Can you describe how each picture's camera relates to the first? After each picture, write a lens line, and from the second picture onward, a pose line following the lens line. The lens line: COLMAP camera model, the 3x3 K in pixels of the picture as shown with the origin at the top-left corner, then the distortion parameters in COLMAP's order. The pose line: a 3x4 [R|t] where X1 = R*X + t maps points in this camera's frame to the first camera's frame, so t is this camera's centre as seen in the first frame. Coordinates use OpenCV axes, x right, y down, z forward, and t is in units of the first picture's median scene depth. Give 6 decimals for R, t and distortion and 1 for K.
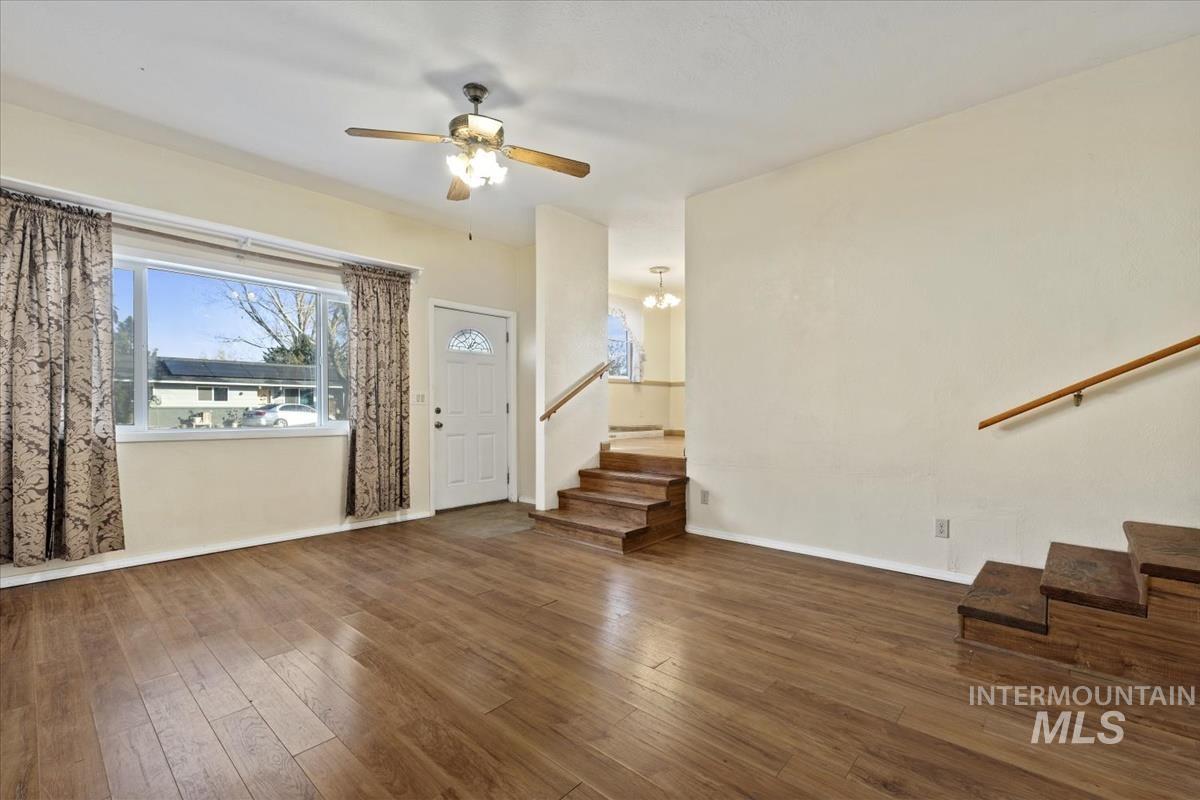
lens RADIAL K [[512.0, 0, 603.6], [0, 512.0, 417.6], [0, 0, 1]] dist [0.002418, -0.000191]
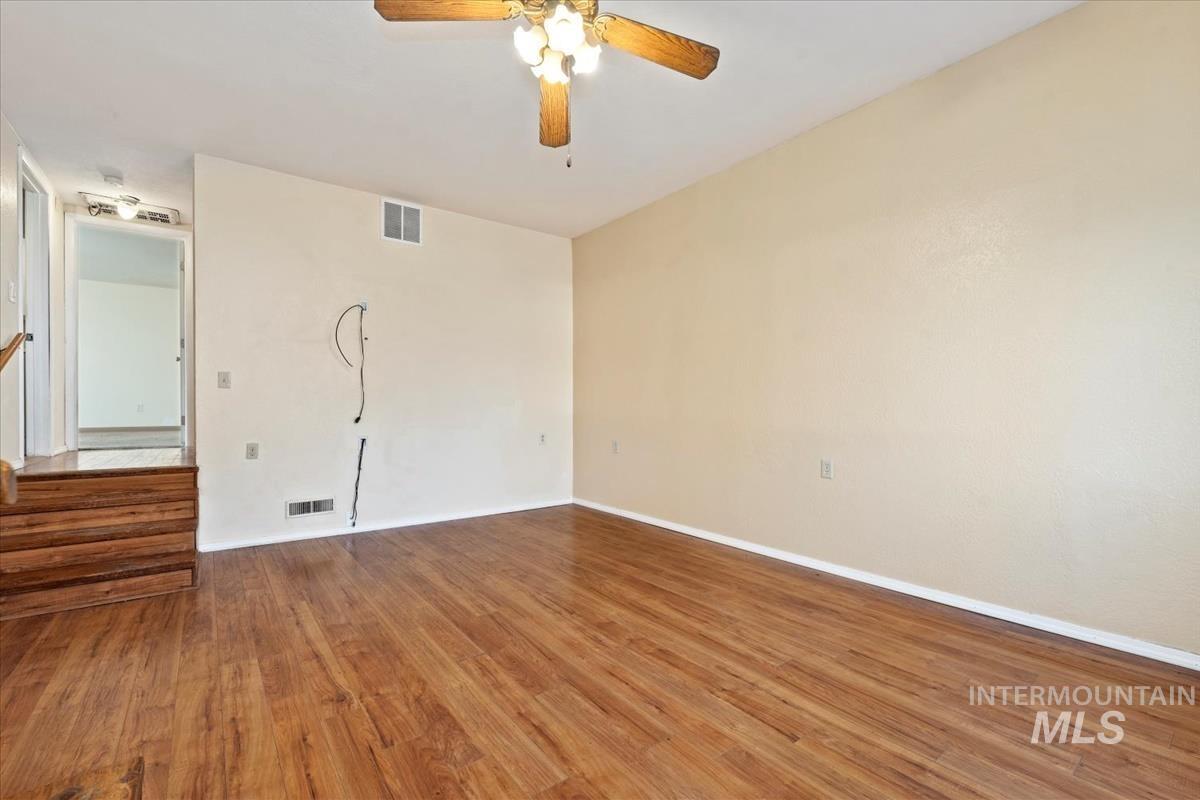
lens RADIAL K [[517.6, 0, 603.9], [0, 517.6, 407.5], [0, 0, 1]] dist [0.002004, -0.000286]
pose [[-0.982744, 0.000327, 0.184973, -0.283257], [0.004136, 0.999787, 0.020206, -0.017849], [-0.184927, 0.020622, -0.982536, 1.091886]]
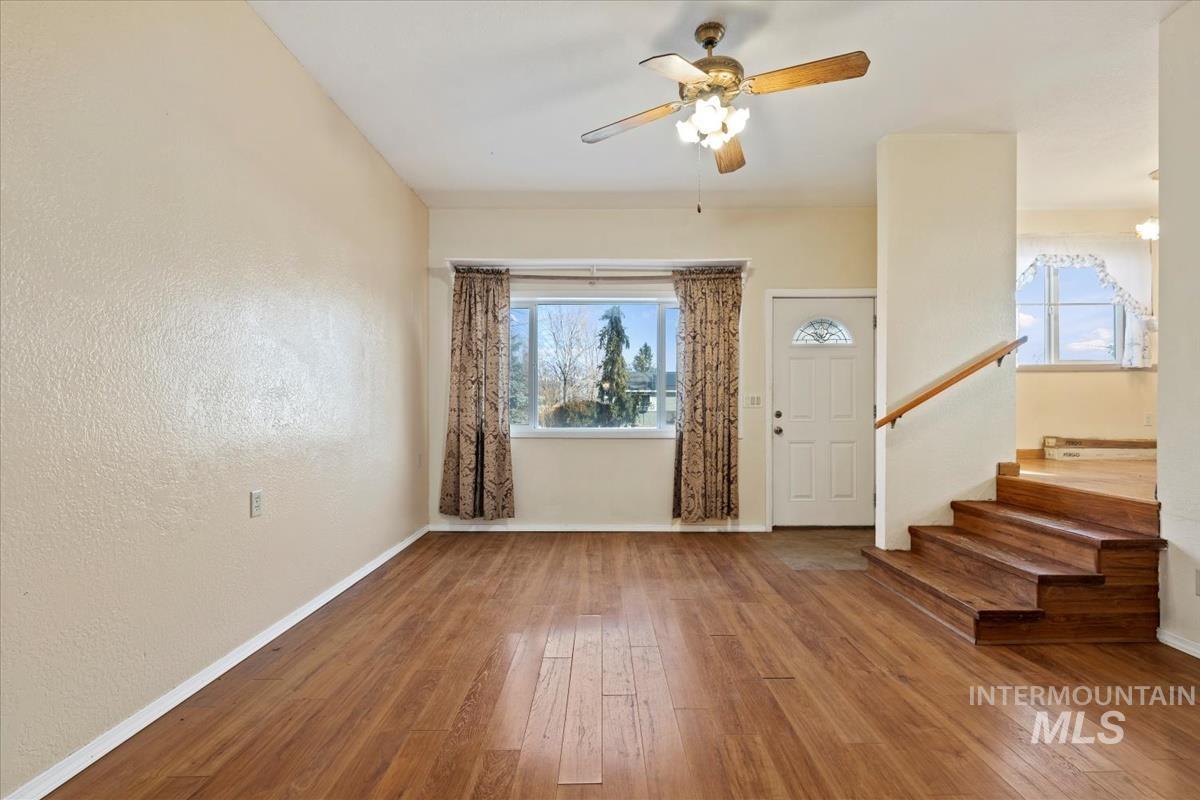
lens RADIAL K [[522.6, 0, 604.9], [0, 522.6, 417.9], [0, 0, 1]] dist [0.000657, -0.000094]
pose [[0.670605, 0.006830, -0.741783, 0.176802], [-0.011366, 0.999935, -0.001069, -0.003578], [0.741727, 0.009148, 0.670639, 0.197387]]
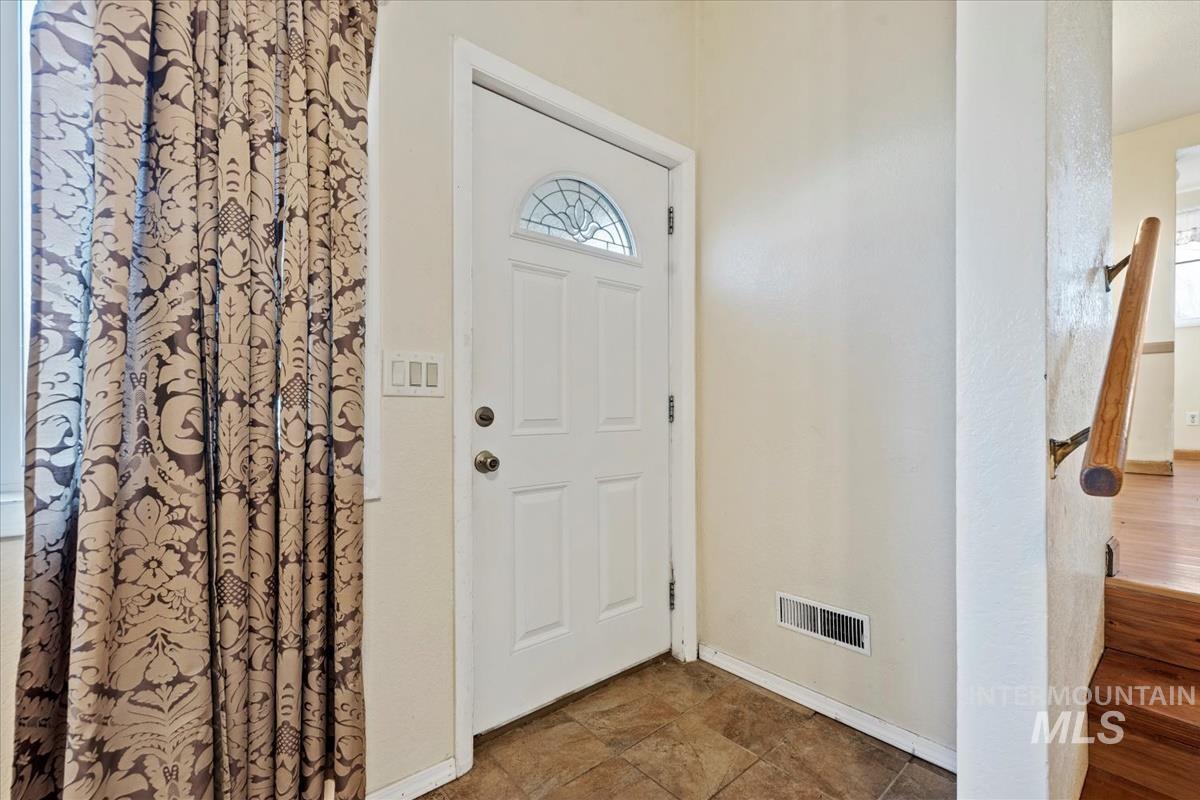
lens RADIAL K [[517.6, 0, 603.9], [0, 517.6, 407.5], [0, 0, 1]] dist [0.002004, -0.000286]
pose [[0.990787, -0.001718, -0.135419, -0.245970], [-0.001034, 0.999794, -0.020255, -0.015211], [0.135425, 0.020208, 0.990581, 0.823138]]
